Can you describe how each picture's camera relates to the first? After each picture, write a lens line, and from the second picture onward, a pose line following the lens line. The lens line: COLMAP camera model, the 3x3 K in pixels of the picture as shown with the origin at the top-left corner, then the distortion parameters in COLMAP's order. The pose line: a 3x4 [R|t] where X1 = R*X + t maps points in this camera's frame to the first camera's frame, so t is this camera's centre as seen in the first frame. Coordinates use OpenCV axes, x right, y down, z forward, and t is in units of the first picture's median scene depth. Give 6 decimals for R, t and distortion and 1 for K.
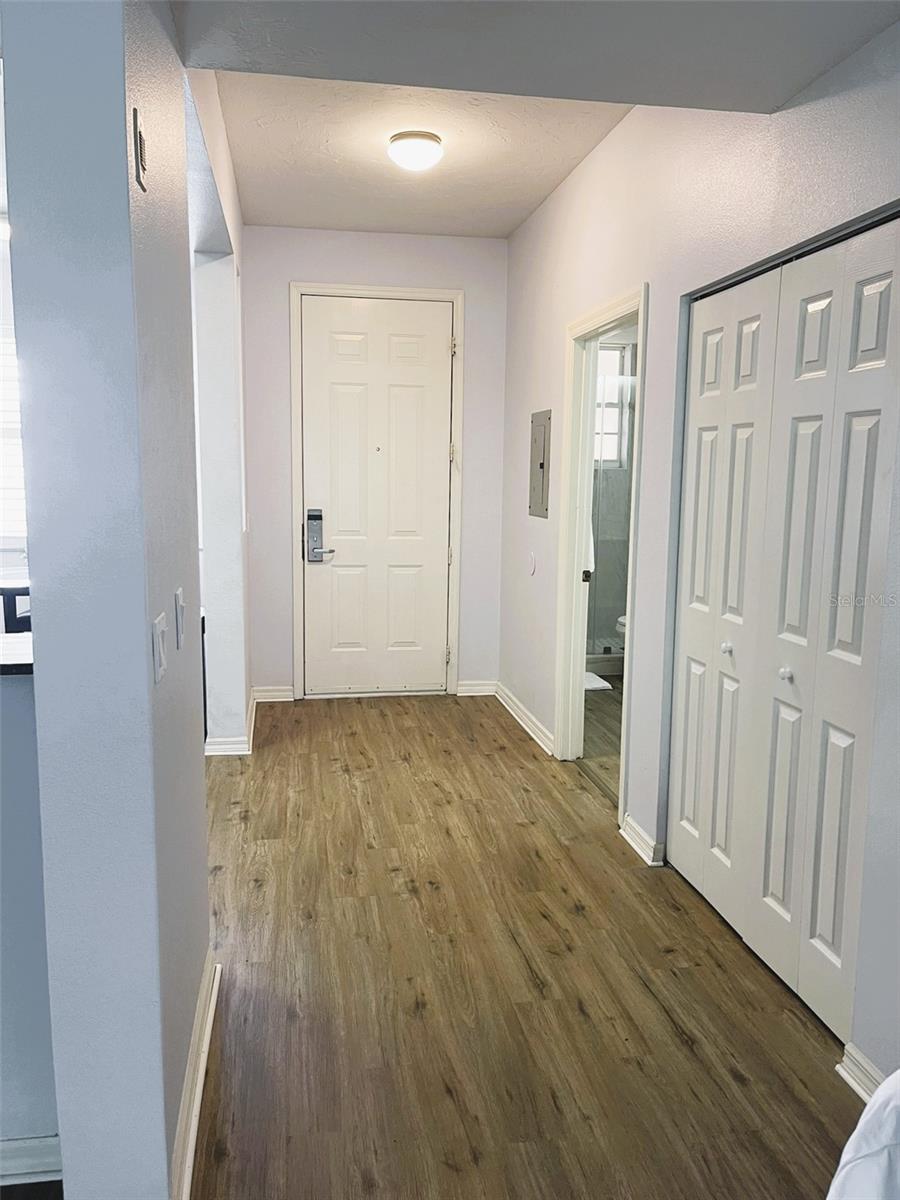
lens RADIAL K [[912.6, 0, 450.0], [0, 912.6, 600.0], [0, 0, 1]] dist [0.040517, -0.010338]
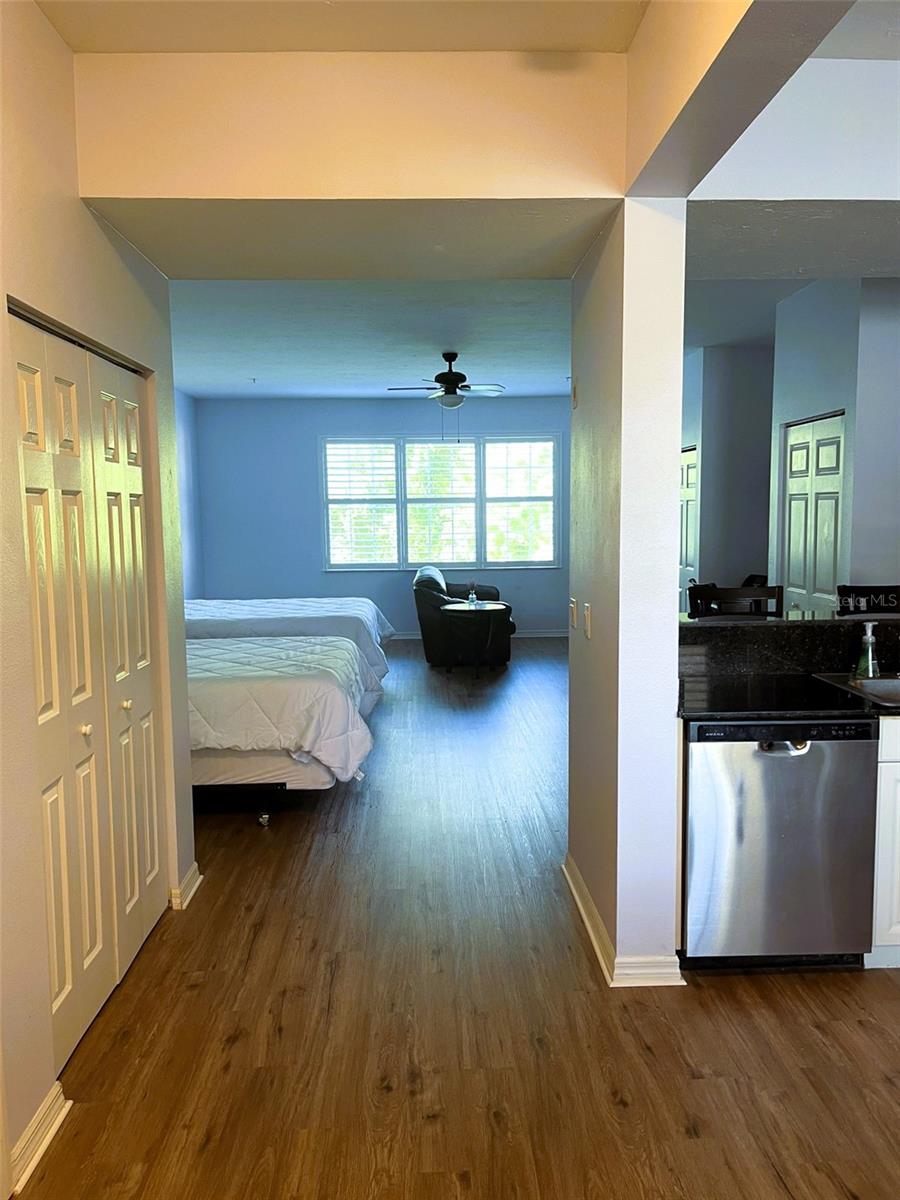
lens RADIAL K [[912.6, 0, 450.0], [0, 912.6, 600.0], [0, 0, 1]] dist [0.040517, -0.010338]
pose [[-0.990522, -0.013276, 0.136712, -0.176430], [0.019638, 0.971405, 0.236617, -0.270920], [-0.135944, 0.237059, -0.961937, 1.701585]]
